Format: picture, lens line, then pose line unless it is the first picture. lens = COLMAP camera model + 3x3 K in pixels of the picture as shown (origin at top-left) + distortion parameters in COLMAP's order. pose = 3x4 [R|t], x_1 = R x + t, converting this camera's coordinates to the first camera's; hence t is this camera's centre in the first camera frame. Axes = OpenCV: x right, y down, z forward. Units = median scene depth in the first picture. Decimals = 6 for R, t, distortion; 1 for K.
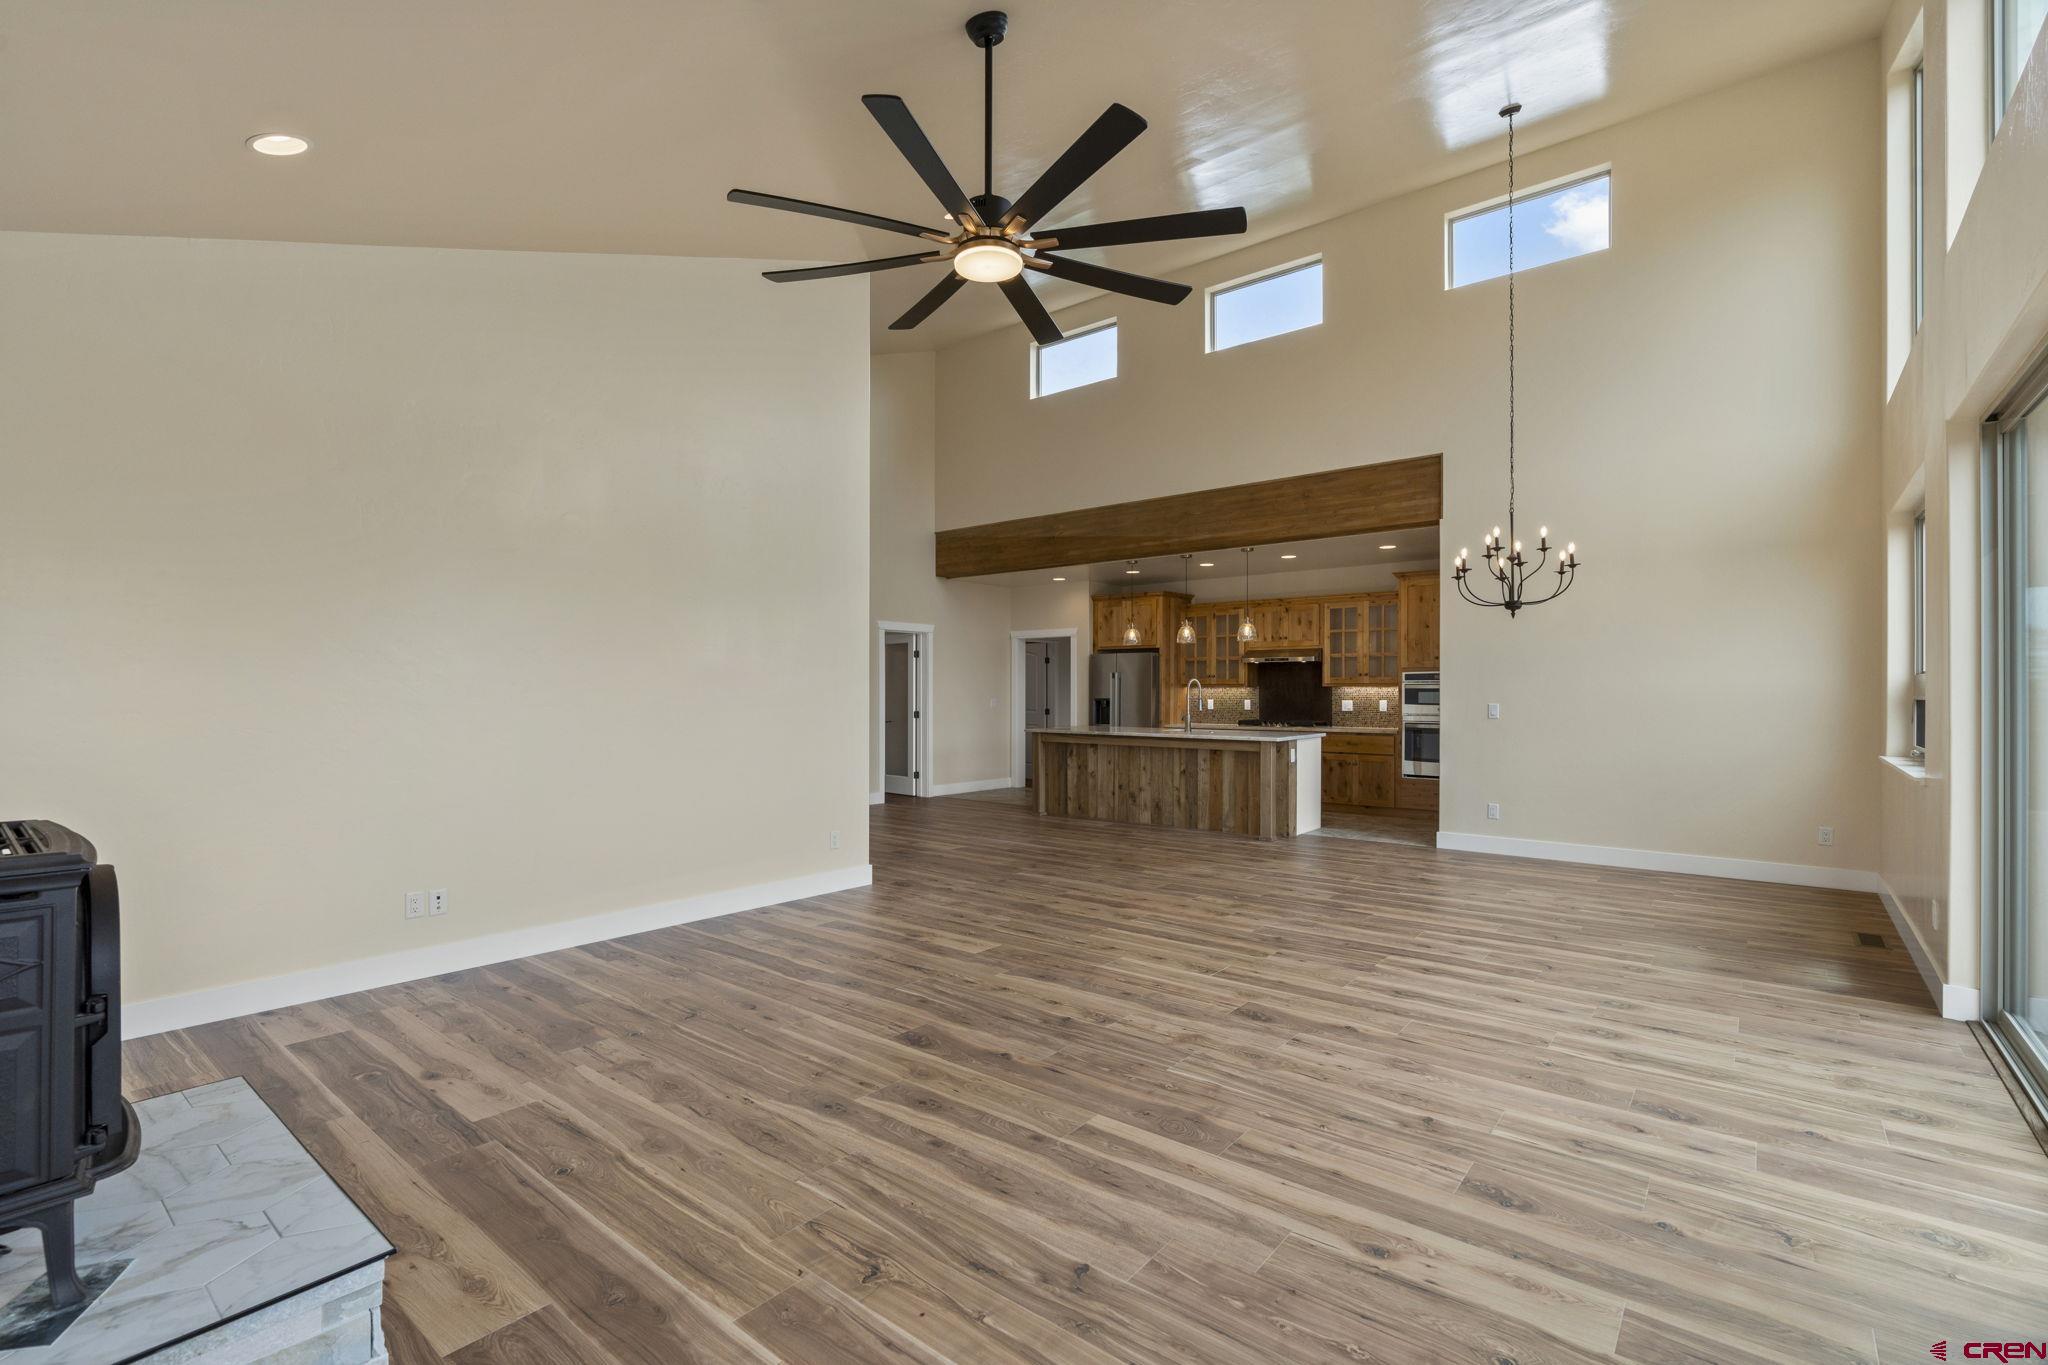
lens RADIAL K [[919.2, 0, 1024.2], [0, 919.2, 693.1], [0, 0, 1]] dist [-0.011993, 0.000510]
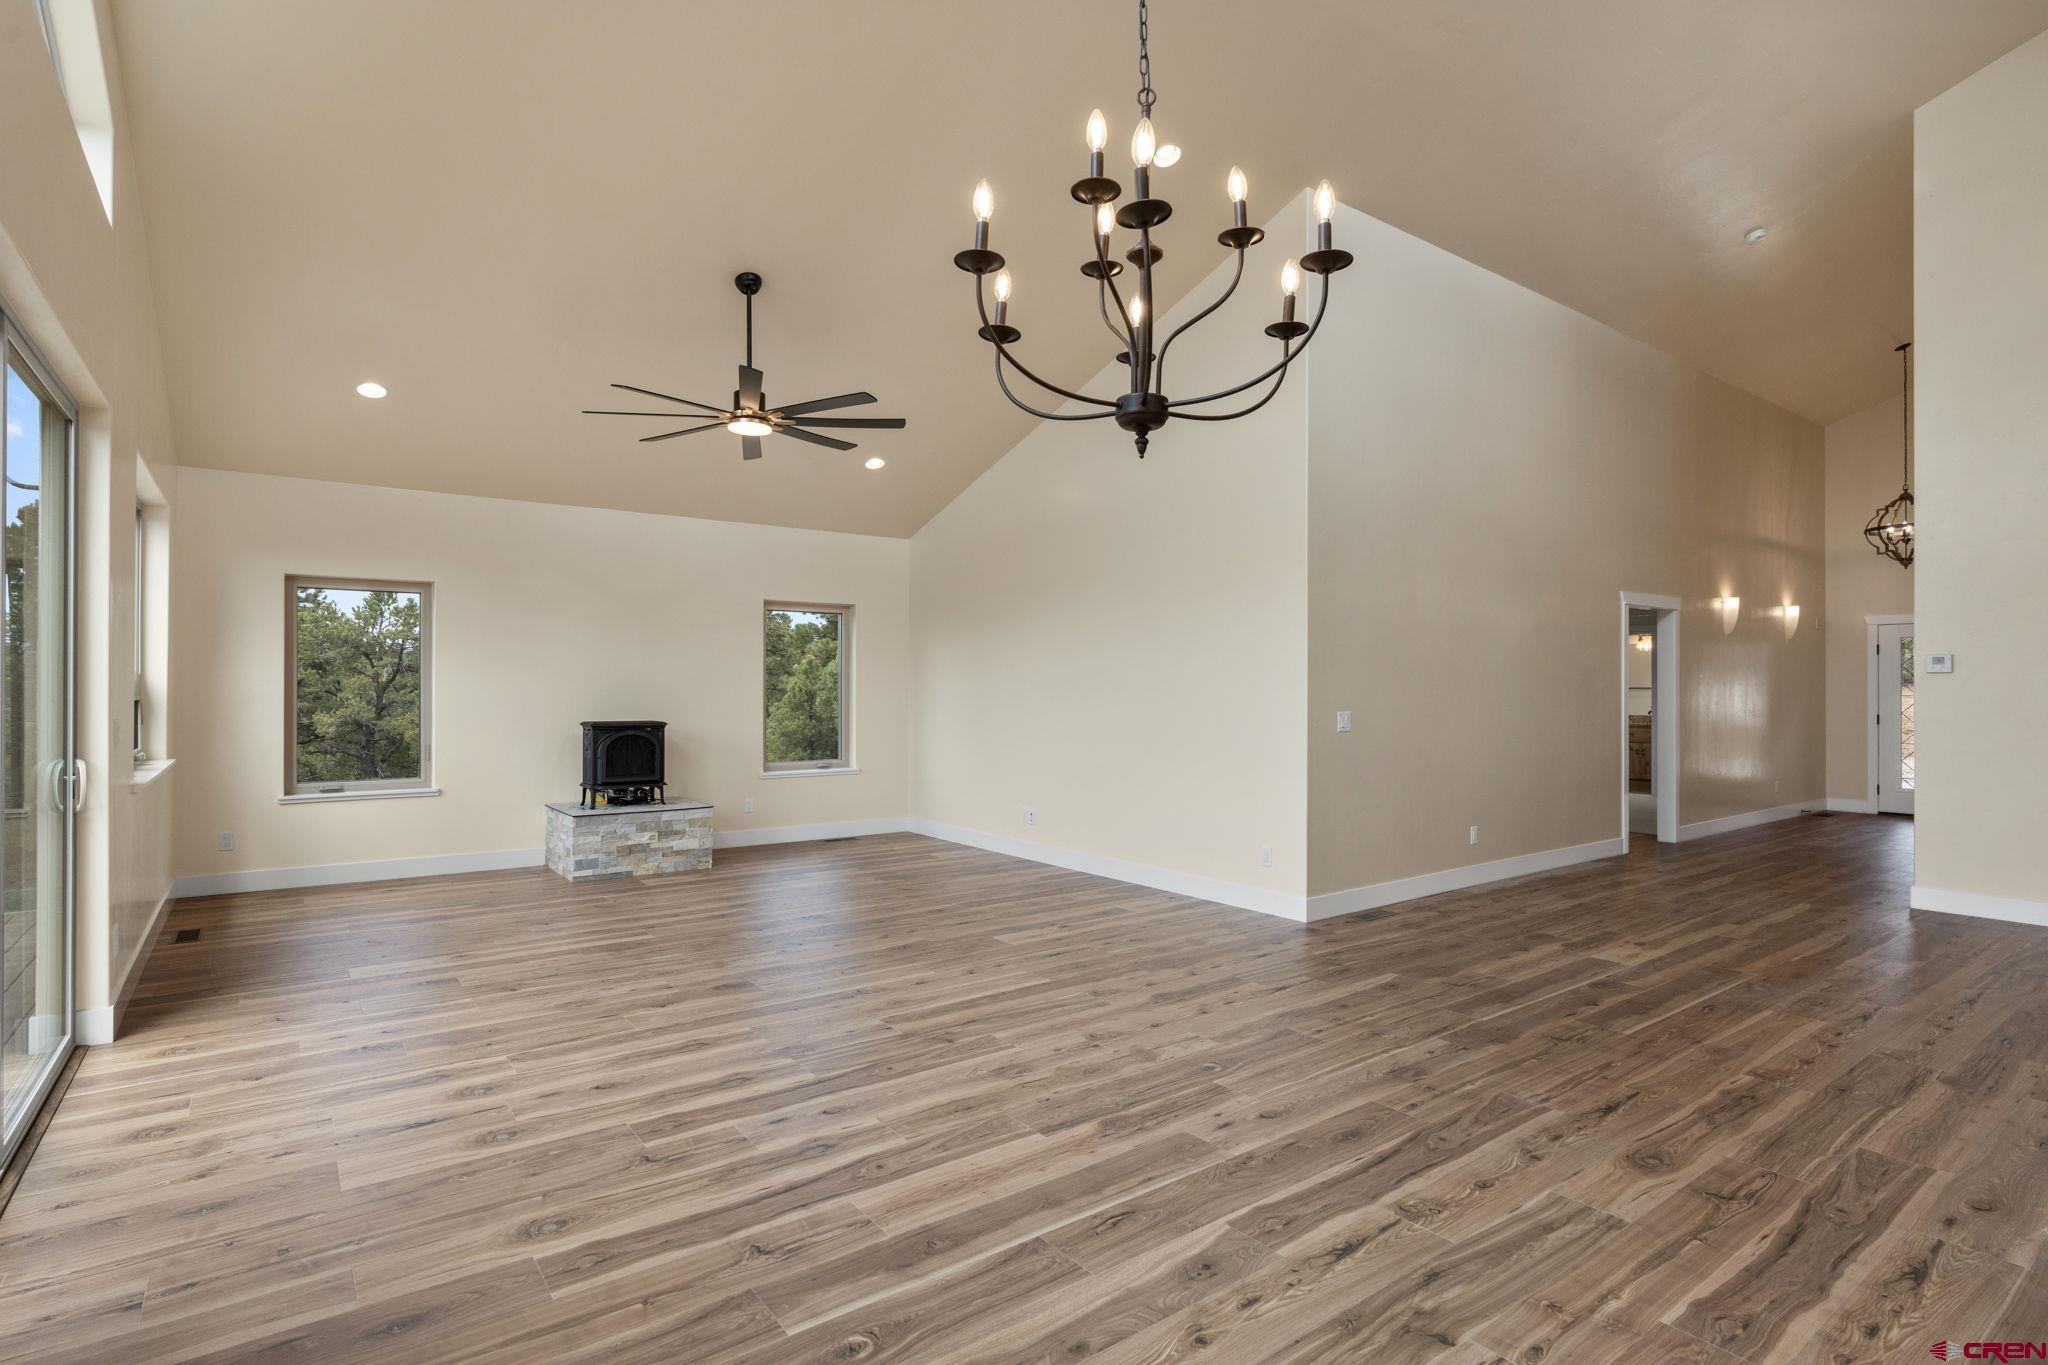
lens RADIAL K [[1020.6, 0, 1013.3], [0, 1020.6, 685.7], [0, 0, 1]] dist [-0.010207, 0.000808]
pose [[-0.254629, -0.003059, -0.967034, 1.364092], [-0.001520, 0.999995, -0.002763, -0.010531], [0.967038, 0.000766, -0.254632, 1.647899]]
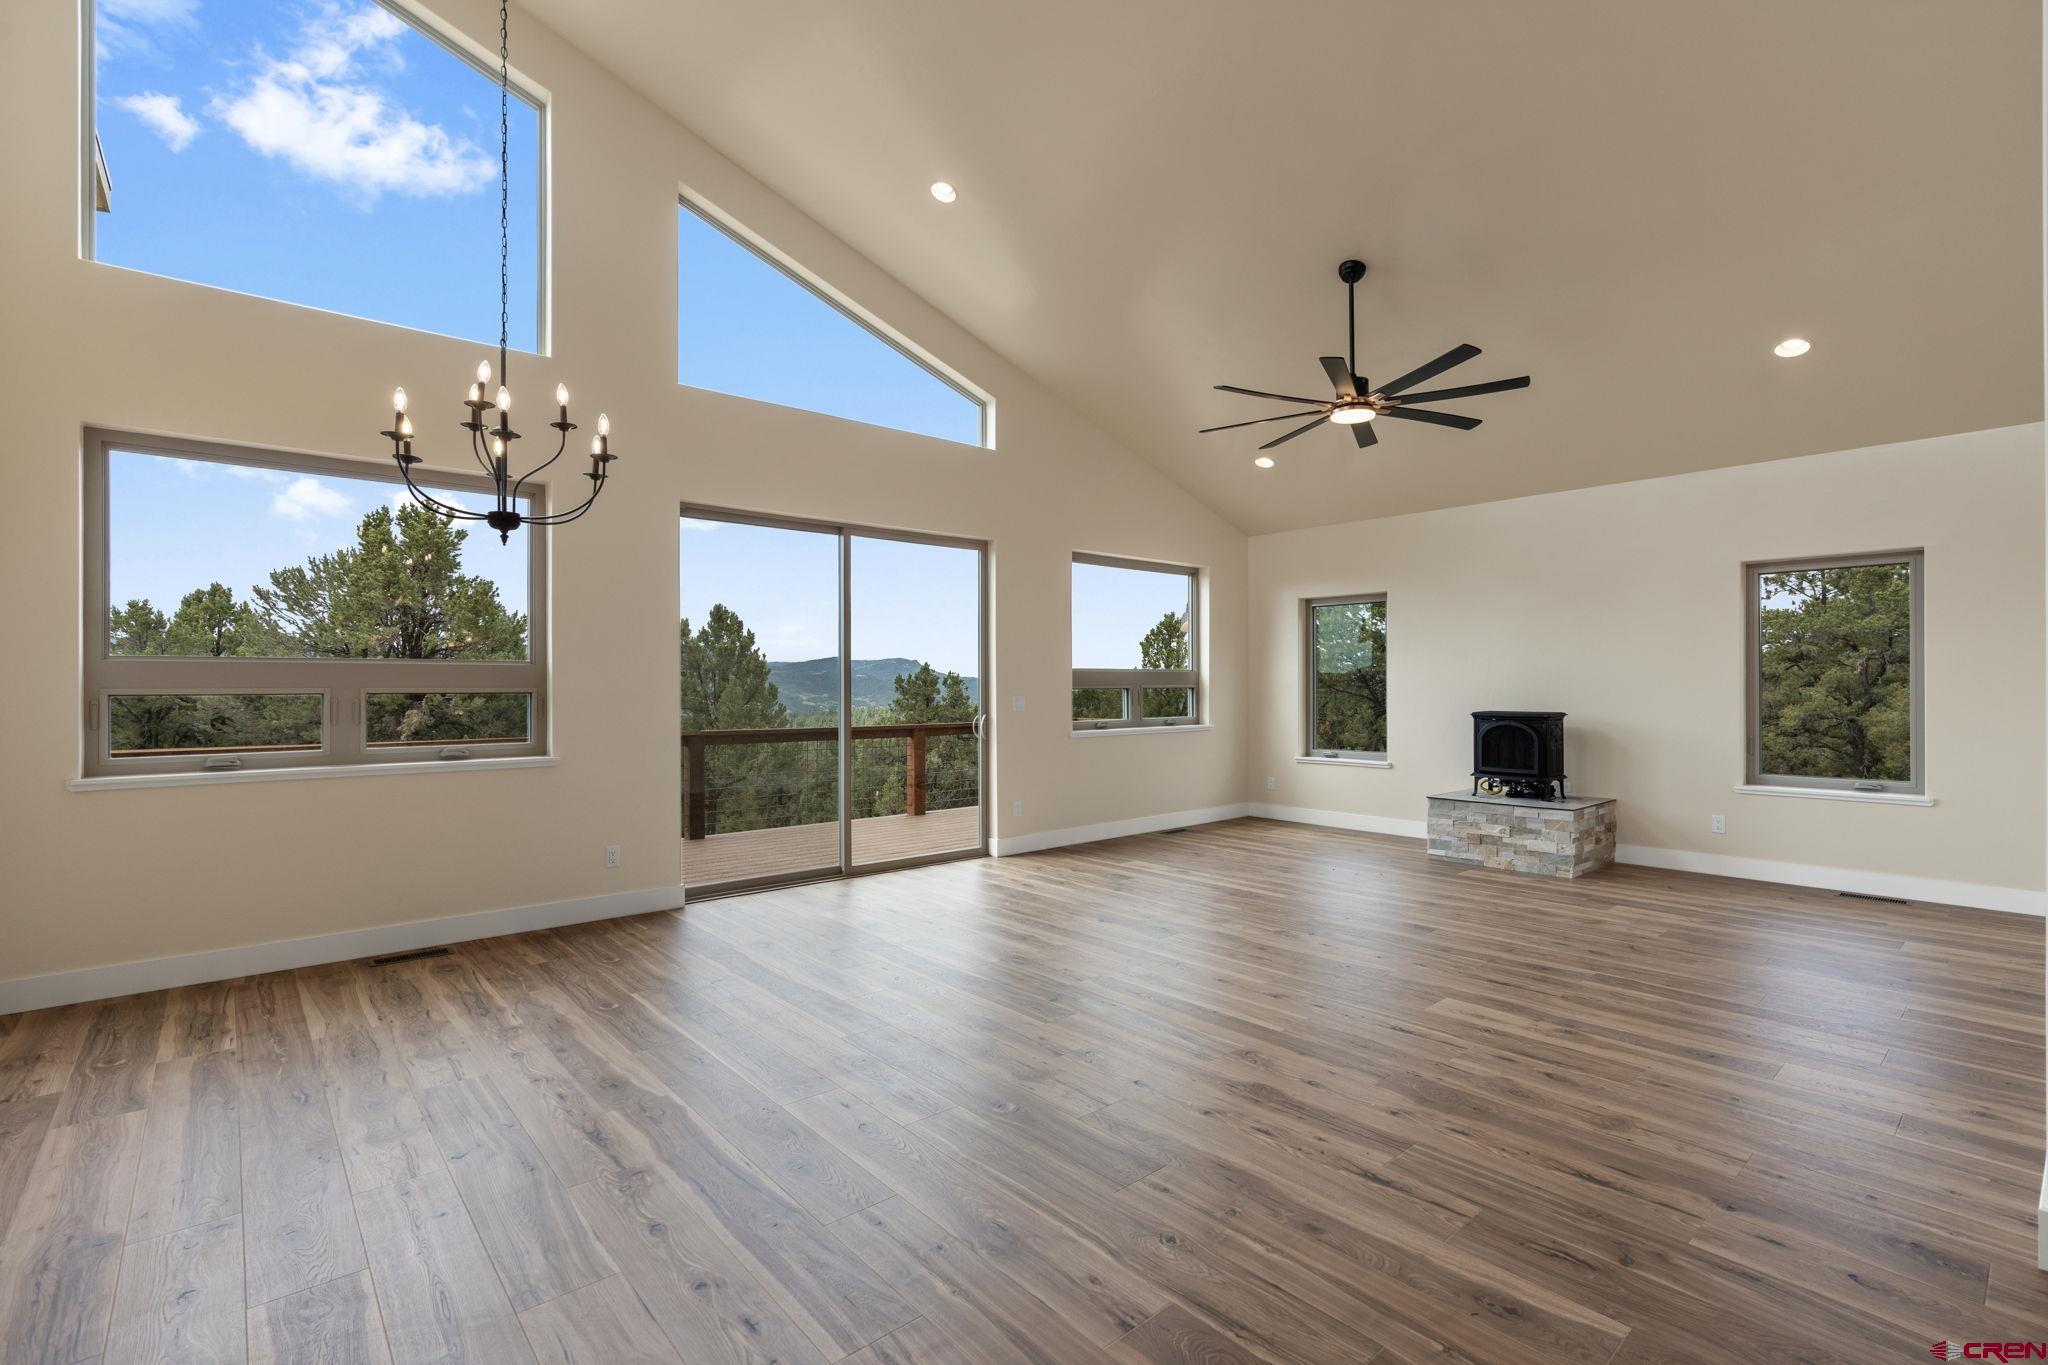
lens RADIAL K [[919.2, 0, 1014.5], [0, 919.2, 681.0], [0, 0, 1]] dist [-0.011993, 0.000510]
pose [[-0.984302, 0.001256, 0.176486, 0.227754], [0.000710, 0.999995, -0.003159, 0.001041], [-0.176489, -0.002984, -0.984298, 2.329957]]
